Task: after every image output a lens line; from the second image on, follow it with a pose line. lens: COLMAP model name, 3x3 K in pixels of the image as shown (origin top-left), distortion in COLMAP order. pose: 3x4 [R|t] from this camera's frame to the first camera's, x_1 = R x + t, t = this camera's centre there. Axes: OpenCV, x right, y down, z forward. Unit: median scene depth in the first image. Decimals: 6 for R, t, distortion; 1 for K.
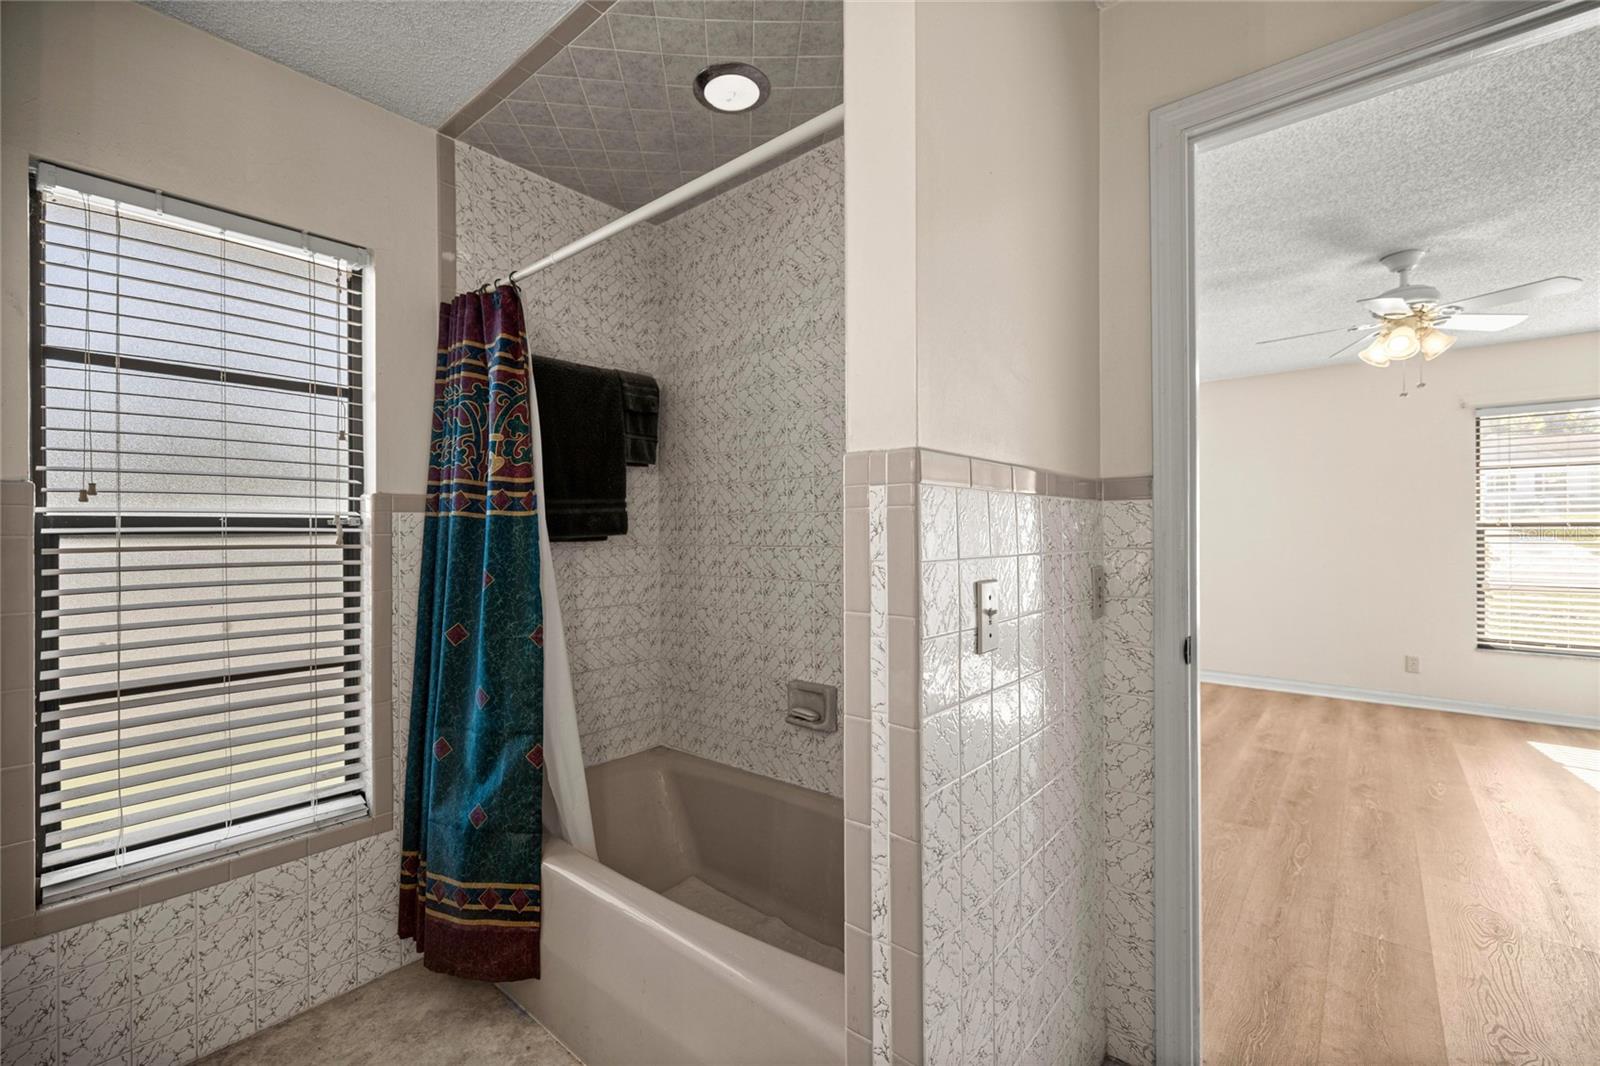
lens RADIAL K [[683.7, 0, 802.3], [0, 683.7, 530.6], [0, 0, 1]] dist [0.002259, 0.000004]
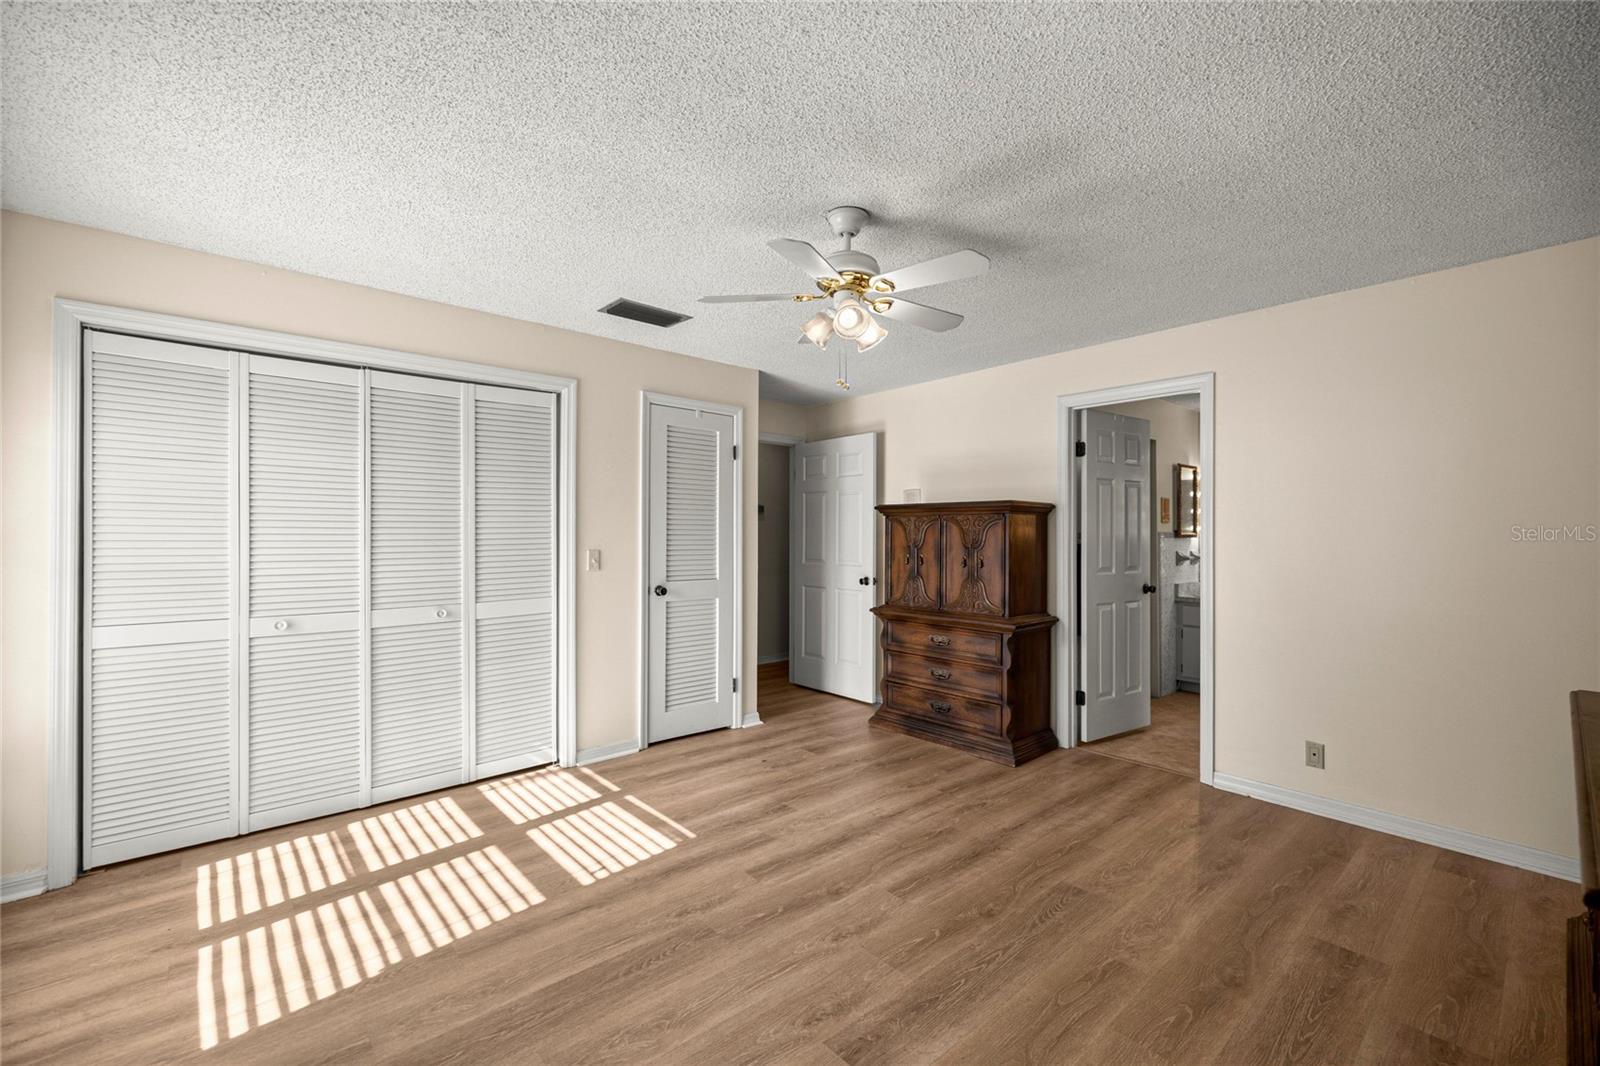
lens RADIAL K [[683.7, 0, 804.7], [0, 683.7, 535.9], [0, 0, 1]] dist [0.002259, 0.000004]
pose [[-0.989490, 0.001056, 0.144596, 0.546566], [-0.000568, 0.999937, -0.011191, -0.010485], [-0.144599, -0.011155, -0.989427, 1.209984]]
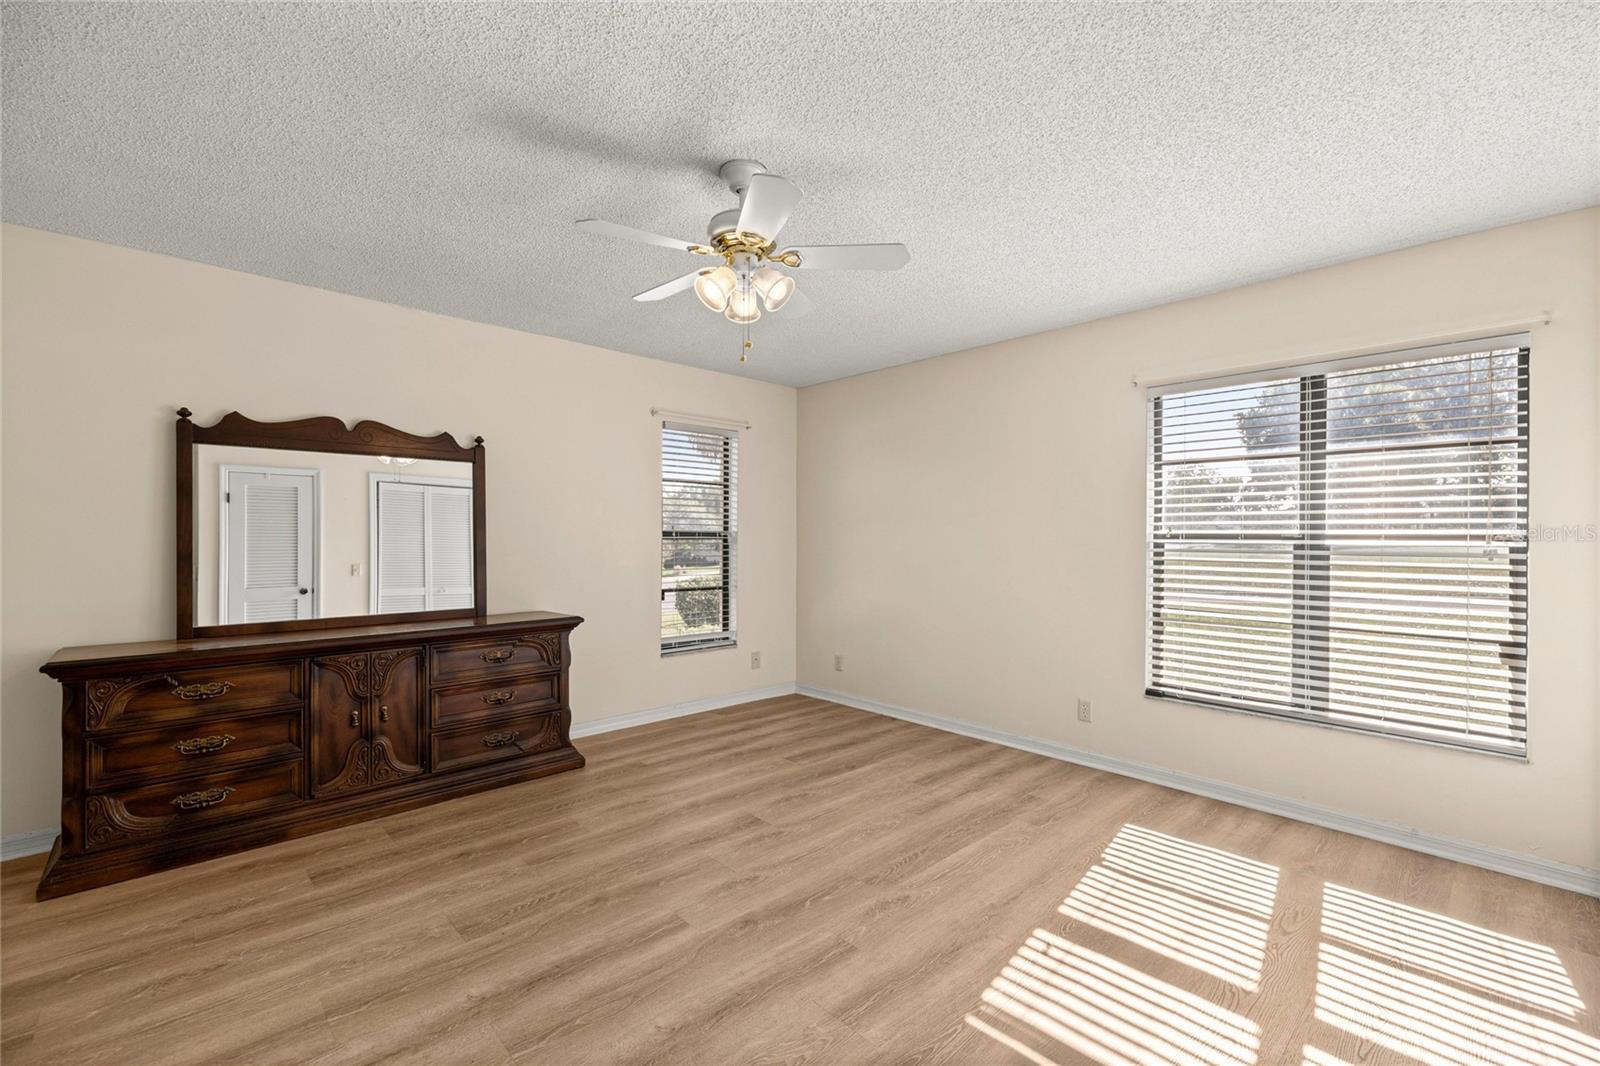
lens RADIAL K [[683.7, 0, 796.0], [0, 683.7, 536.6], [0, 0, 1]] dist [0.002259, 0.000004]
pose [[0.992465, 0.010516, -0.122073, 0.691780], [-0.009502, 0.999915, 0.008879, -0.010885], [0.122156, -0.007652, 0.992481, 0.185091]]
